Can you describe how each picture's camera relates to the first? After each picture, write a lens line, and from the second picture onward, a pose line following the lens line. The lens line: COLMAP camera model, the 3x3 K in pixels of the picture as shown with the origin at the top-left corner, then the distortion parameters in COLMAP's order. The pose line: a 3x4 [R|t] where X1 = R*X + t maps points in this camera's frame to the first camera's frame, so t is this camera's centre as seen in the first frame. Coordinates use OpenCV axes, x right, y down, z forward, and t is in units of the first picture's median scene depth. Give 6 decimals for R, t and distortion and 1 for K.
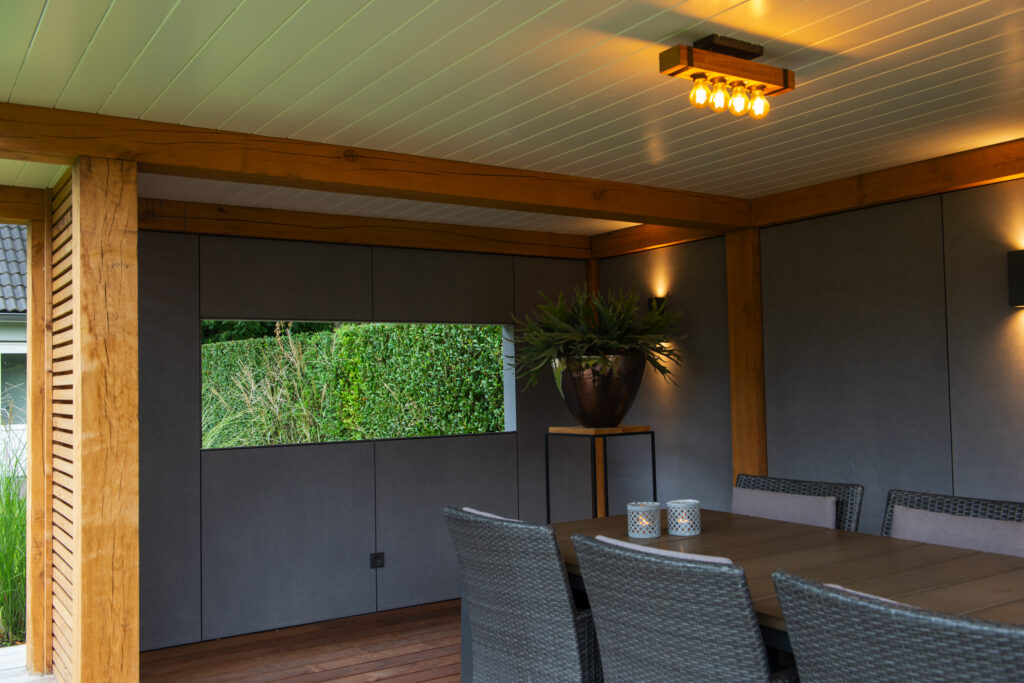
lens RADIAL K [[939.0, 0, 512.0], [0, 939.0, 341.5], [0, 0, 1]] dist [0.010988, 0.002518]
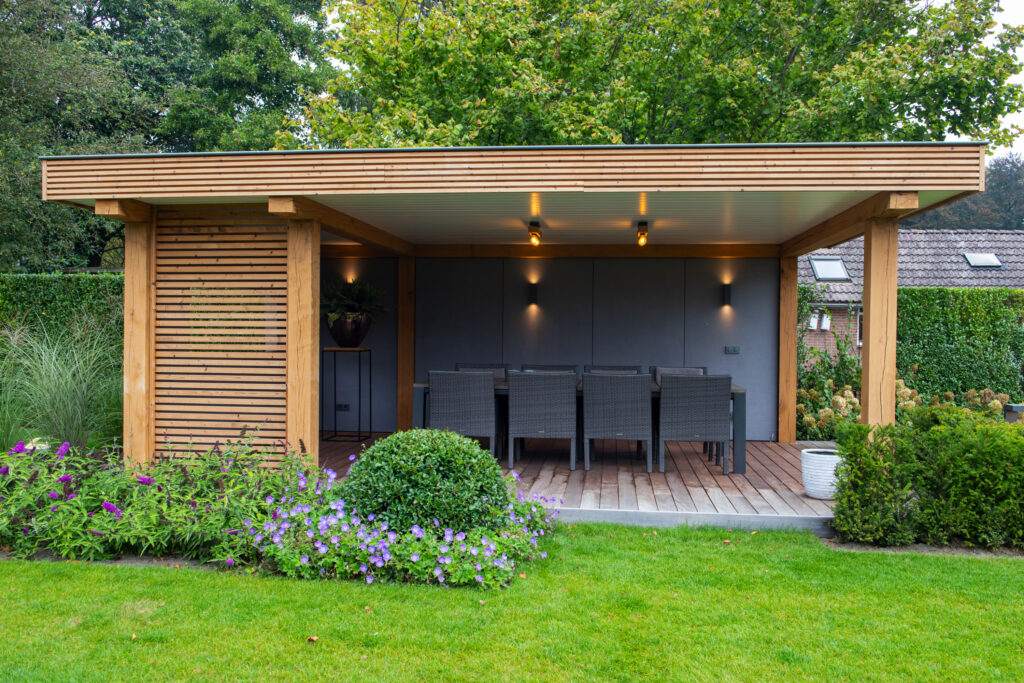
lens RADIAL K [[823.1, 0, 524.6], [0, 823.1, 338.2], [0, 0, 1]] dist [-0.027797, 0.001170]
pose [[0.634142, 0.017927, 0.773009, -1.058329], [-0.055271, 0.998225, 0.022192, 0.010784], [-0.771239, -0.056798, 0.634007, -0.428205]]
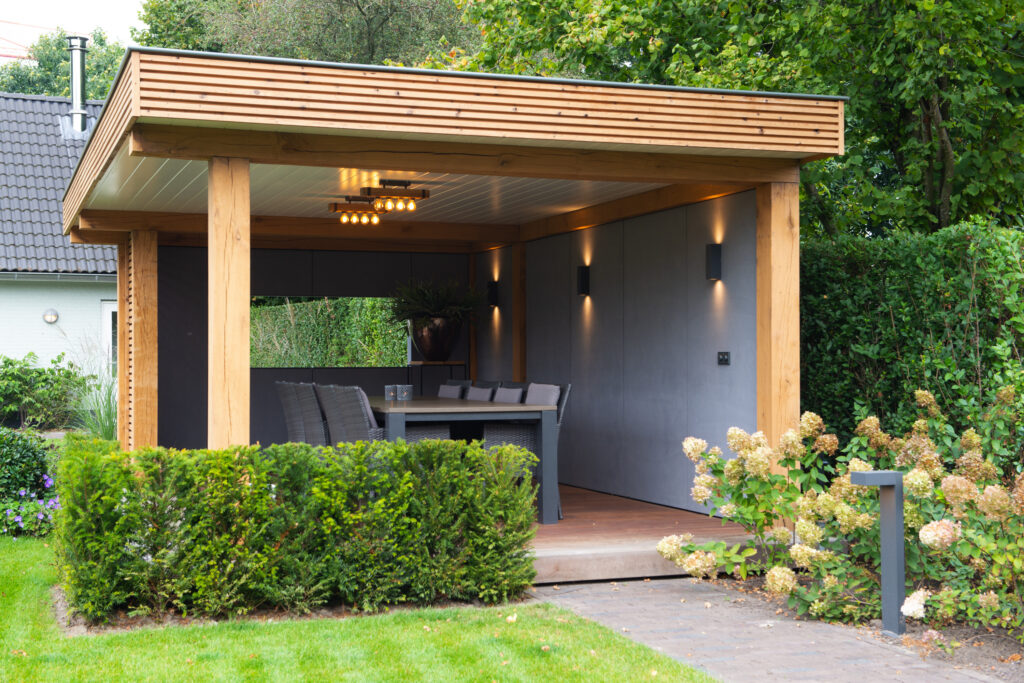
lens RADIAL K [[1433.5, 0, 512.0], [0, 1433.5, 341.5], [0, 0, 1]] dist [0.132792, 0.014601]
pose [[0.972949, 0.014285, -0.230578, 0.821305], [-0.007134, 0.999468, 0.031821, -0.025930], [0.230910, -0.029315, 0.972533, -1.457774]]
